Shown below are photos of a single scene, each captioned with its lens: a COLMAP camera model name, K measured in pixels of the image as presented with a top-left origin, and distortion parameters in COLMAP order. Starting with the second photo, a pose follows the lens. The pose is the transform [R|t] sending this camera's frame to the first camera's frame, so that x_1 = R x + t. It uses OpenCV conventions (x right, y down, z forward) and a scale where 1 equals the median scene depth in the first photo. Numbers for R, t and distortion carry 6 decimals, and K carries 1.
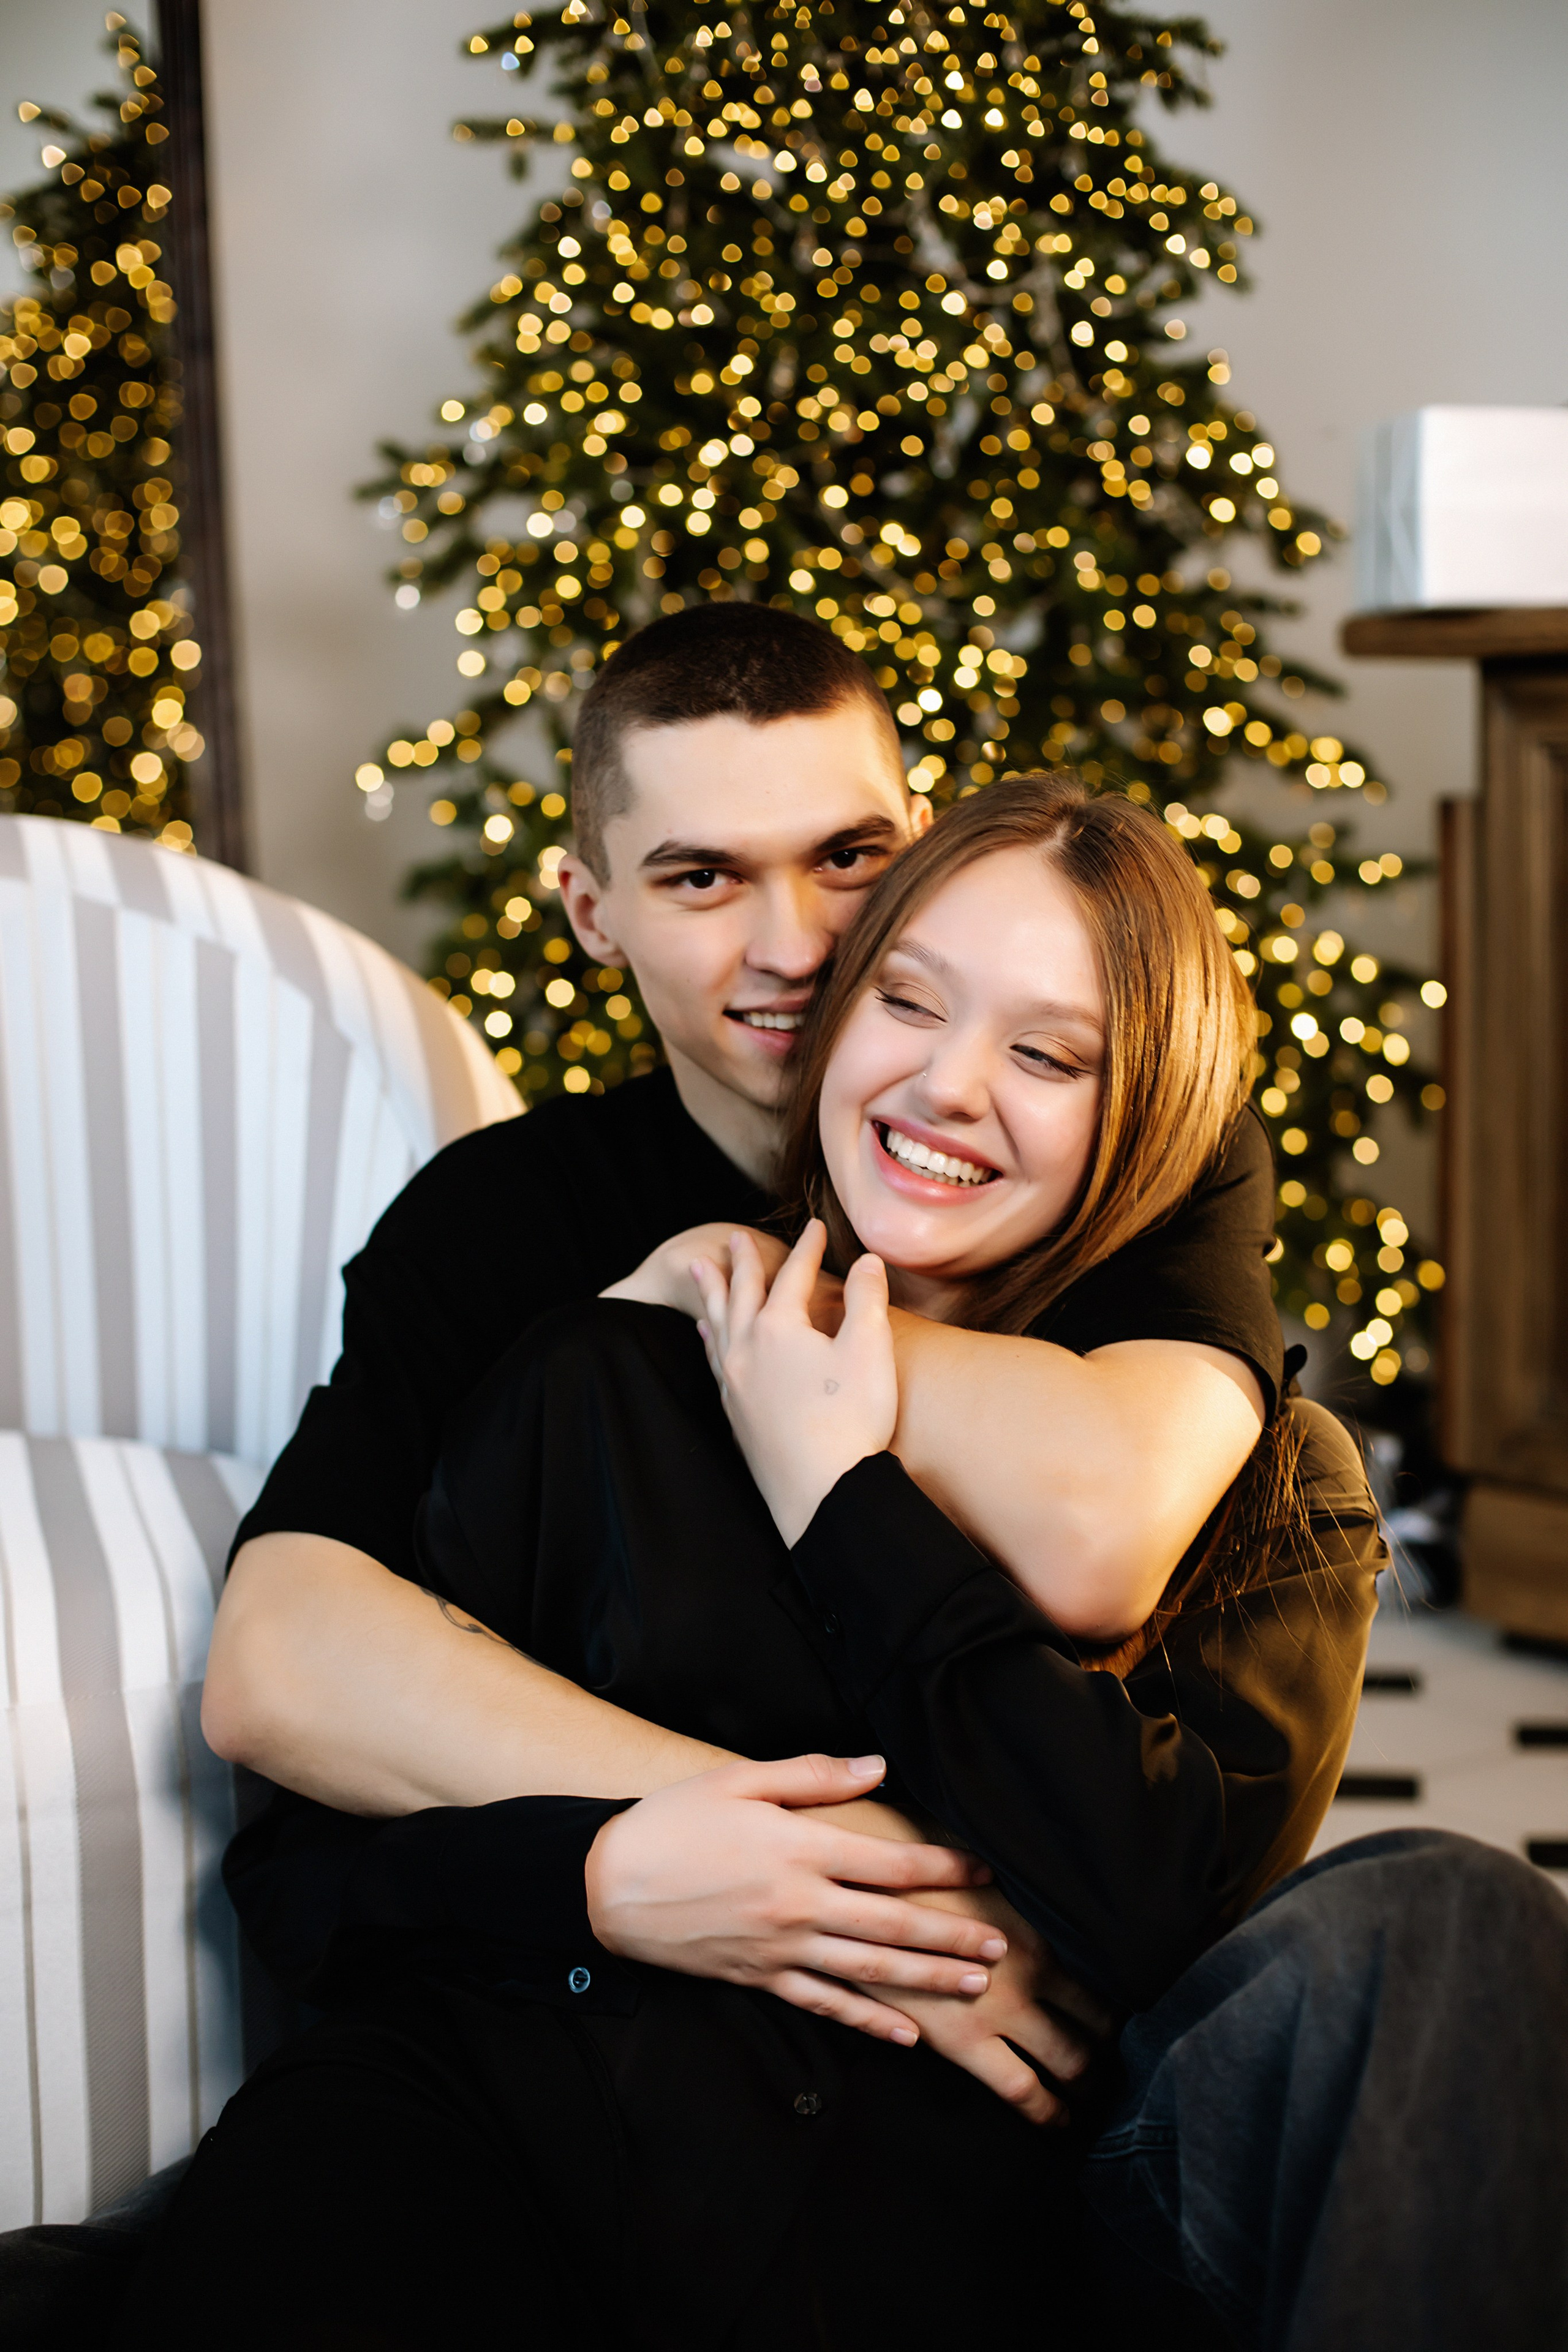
lens RADIAL K [[3432.5, 0, 789.2], [0, 3432.5, 1194.0], [0, 0, 1]] dist [-0.114612, 0.000000]
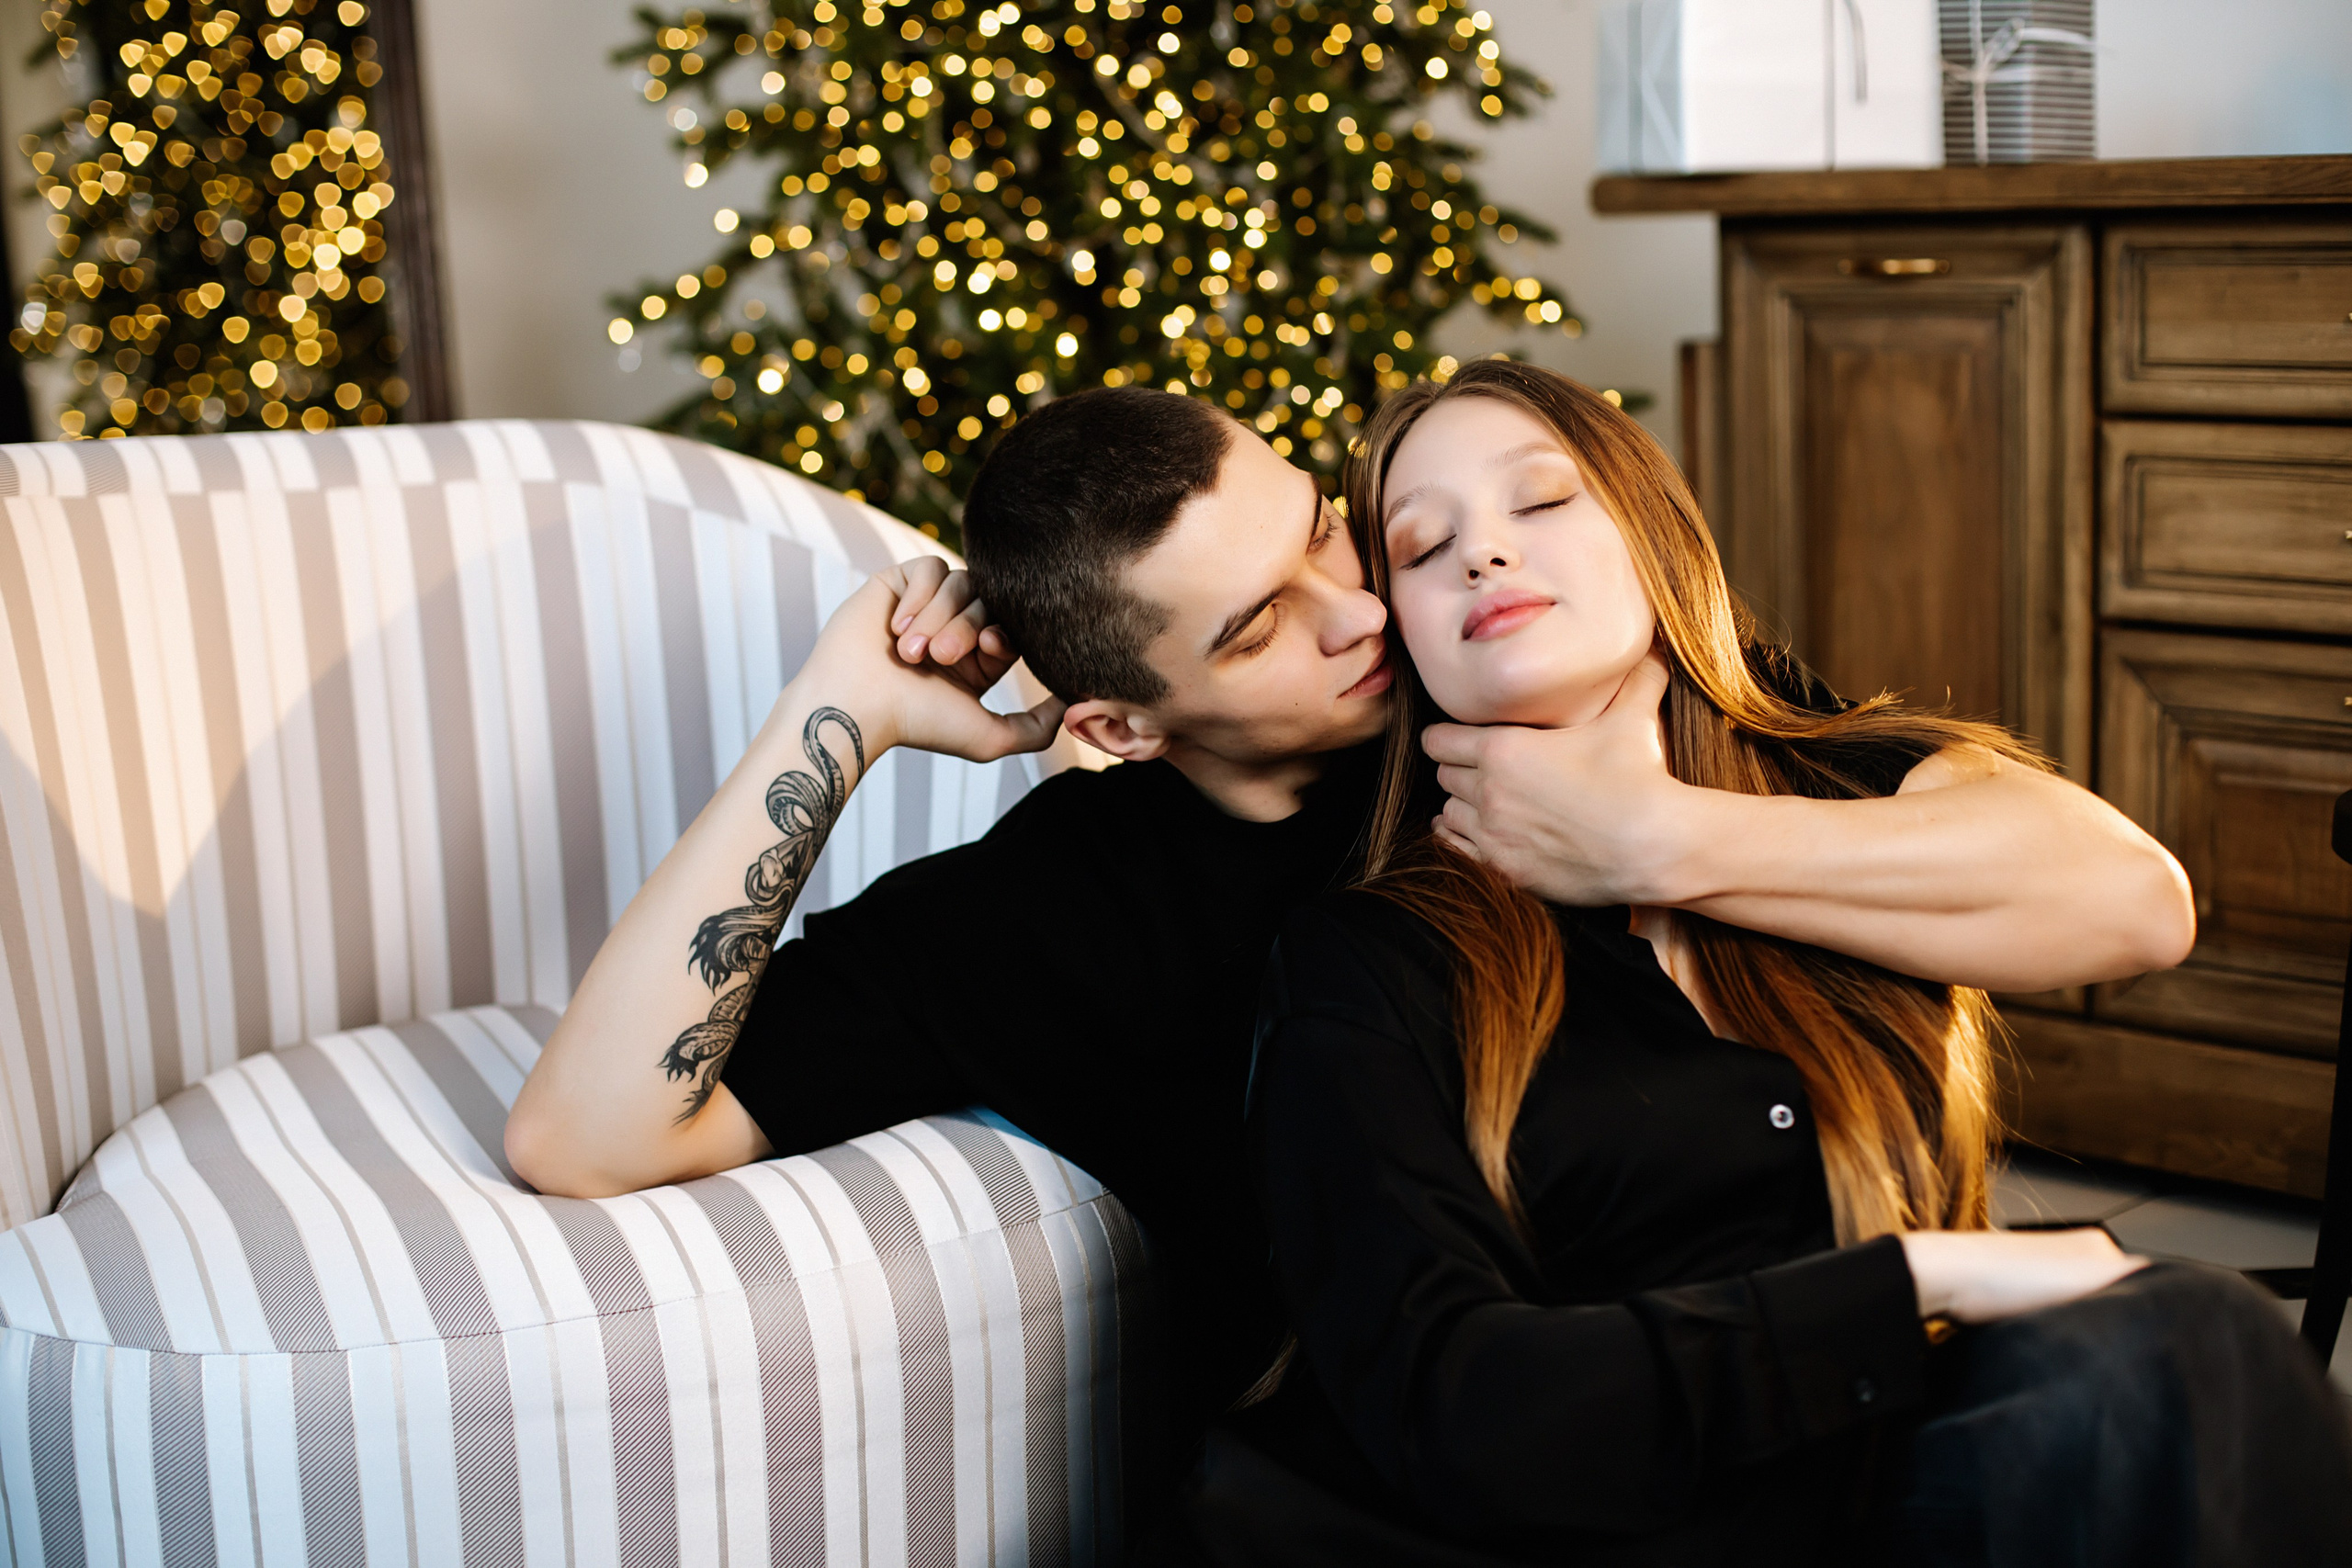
lens RADIAL K [[3432.2, 0, 1190.0], [0, 3432.2, 779.4], [0, 0, 1]] dist [-0.114612, 0.000000]
pose [[0.984668, -0.041073, 0.169533, -0.147620], [0.034931, 0.998626, 0.039054, -0.023126], [-0.170904, -0.032534, 0.984750, -0.052769]]
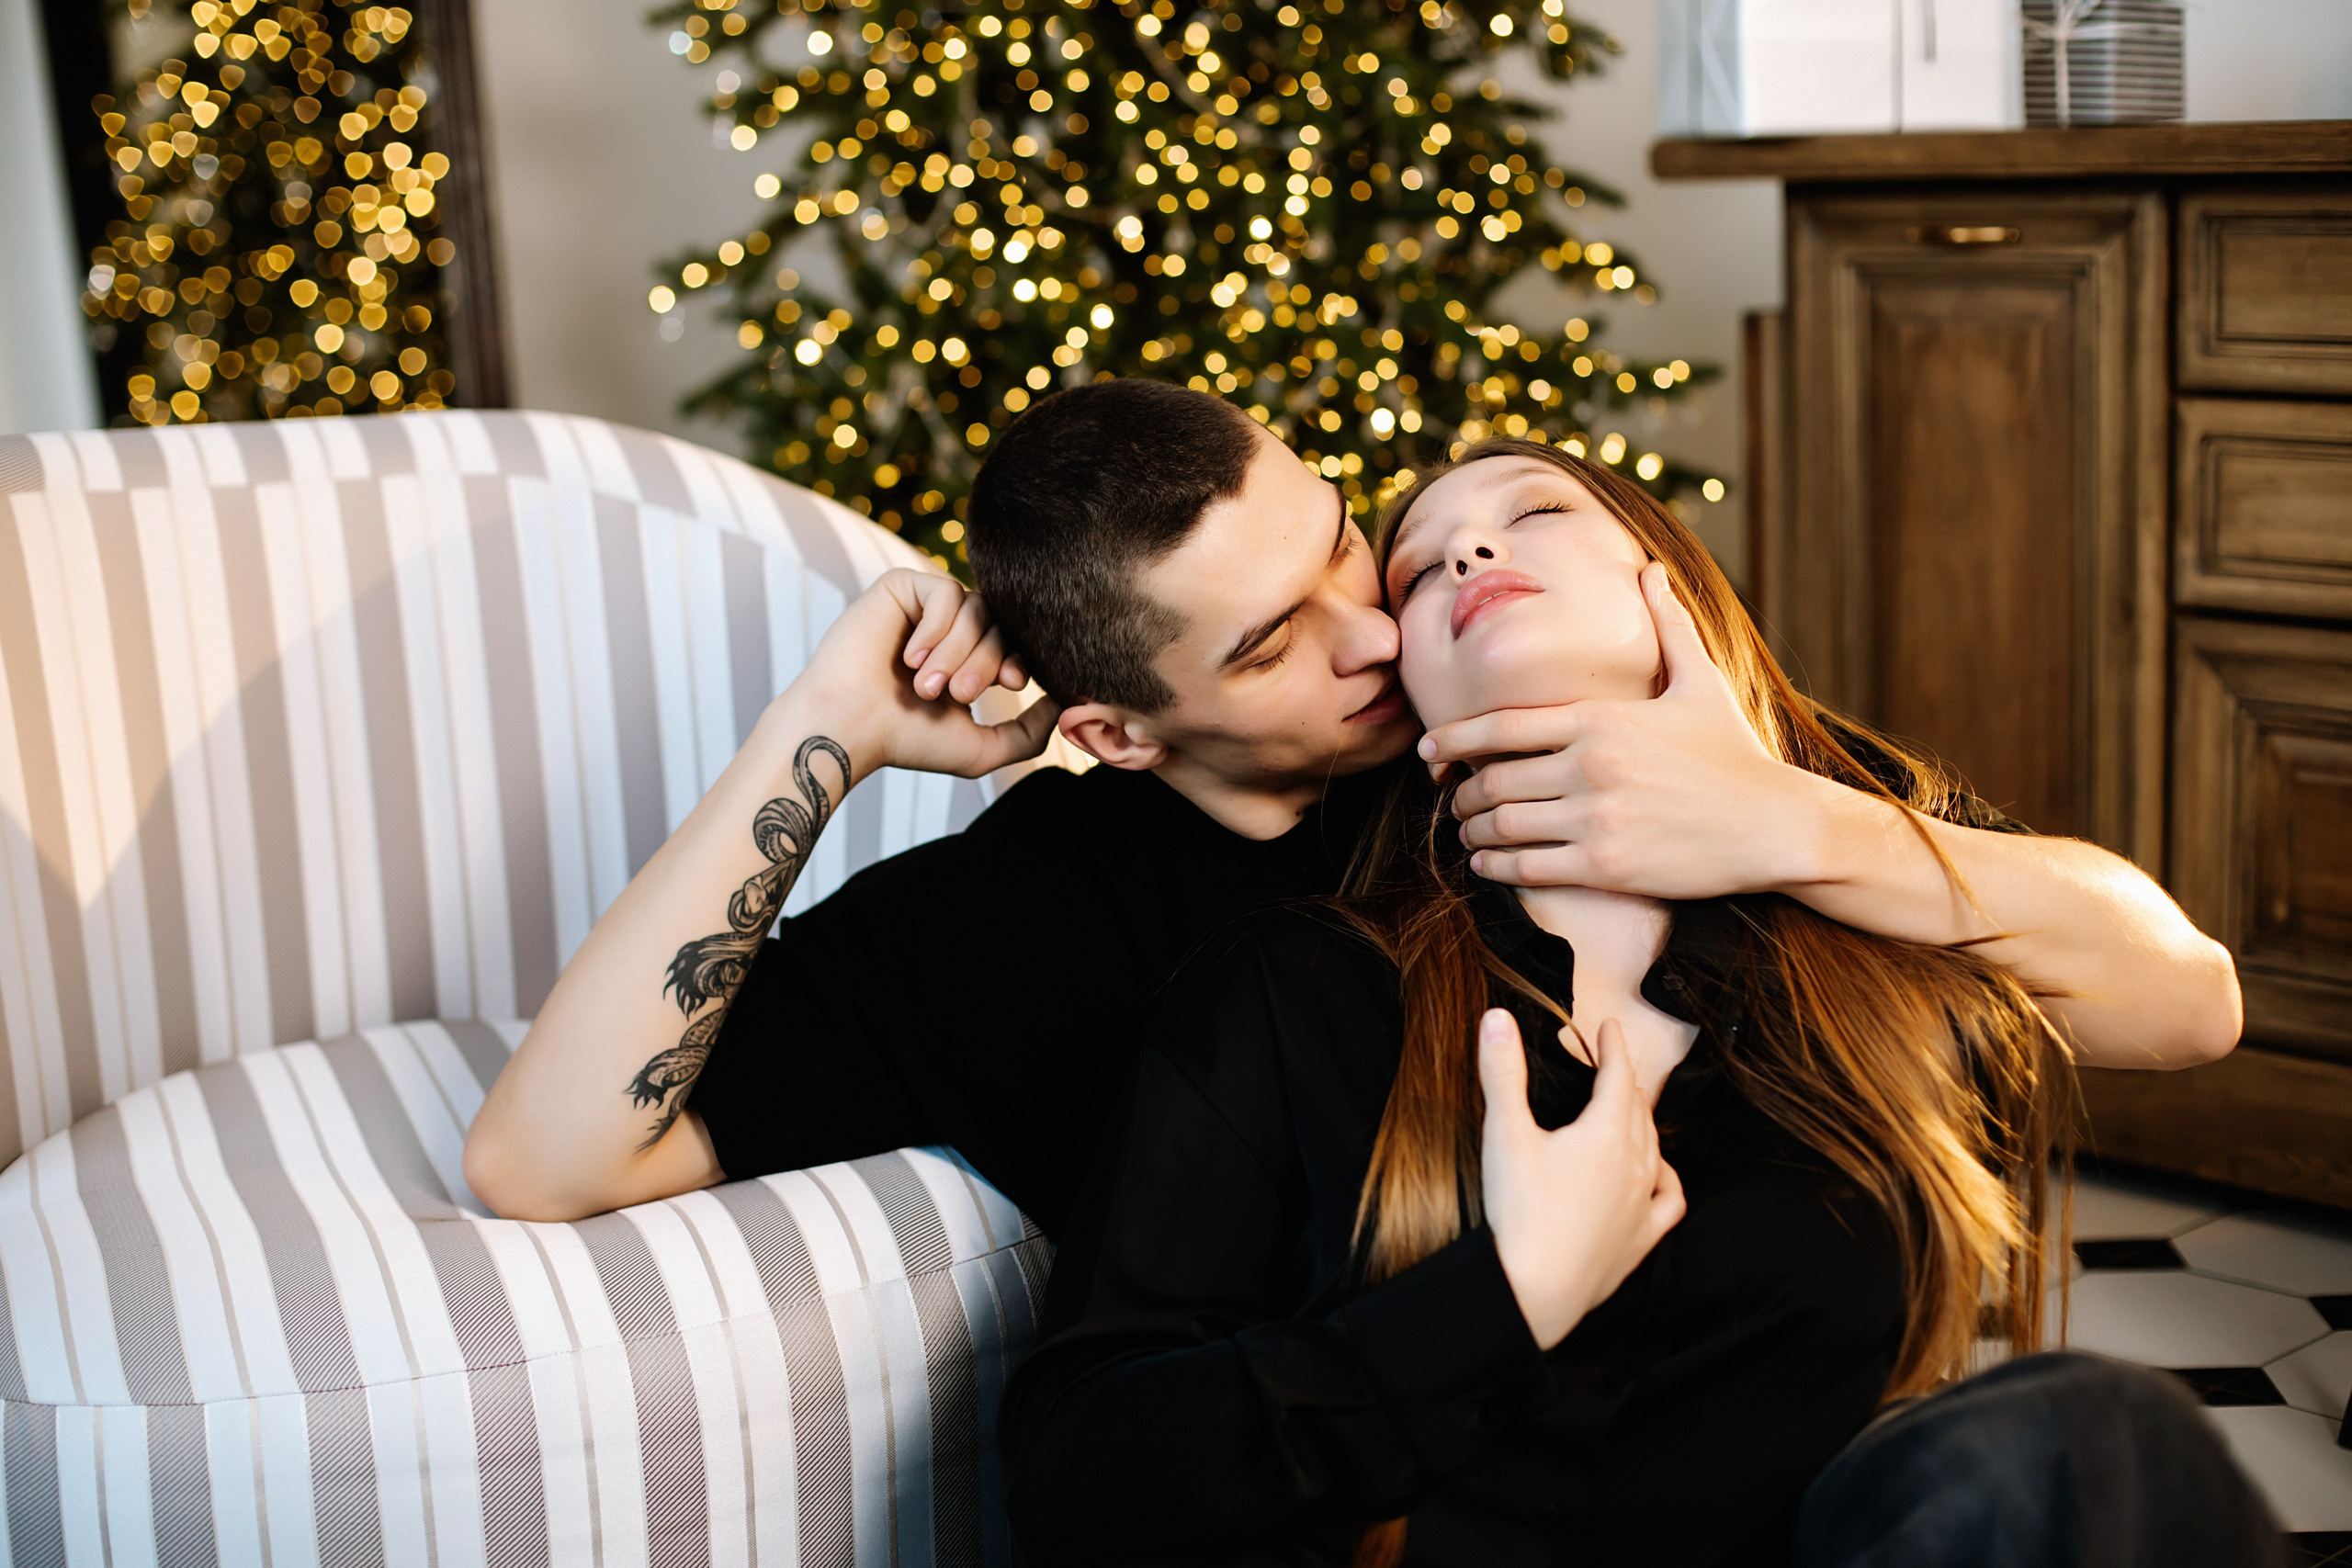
lens RADIAL K [[3432.2, 0, 1190.5], [0, 3432.2, 767.6], [0, 0, 1]] dist [-0.114612, 0.000000]
pose [[0.992365, -0.037777, 0.117404, -0.101071], [0.031993, 0.998198, 0.050766, -0.033394], [-0.119110, -0.046622, 0.991786, -0.024151]]
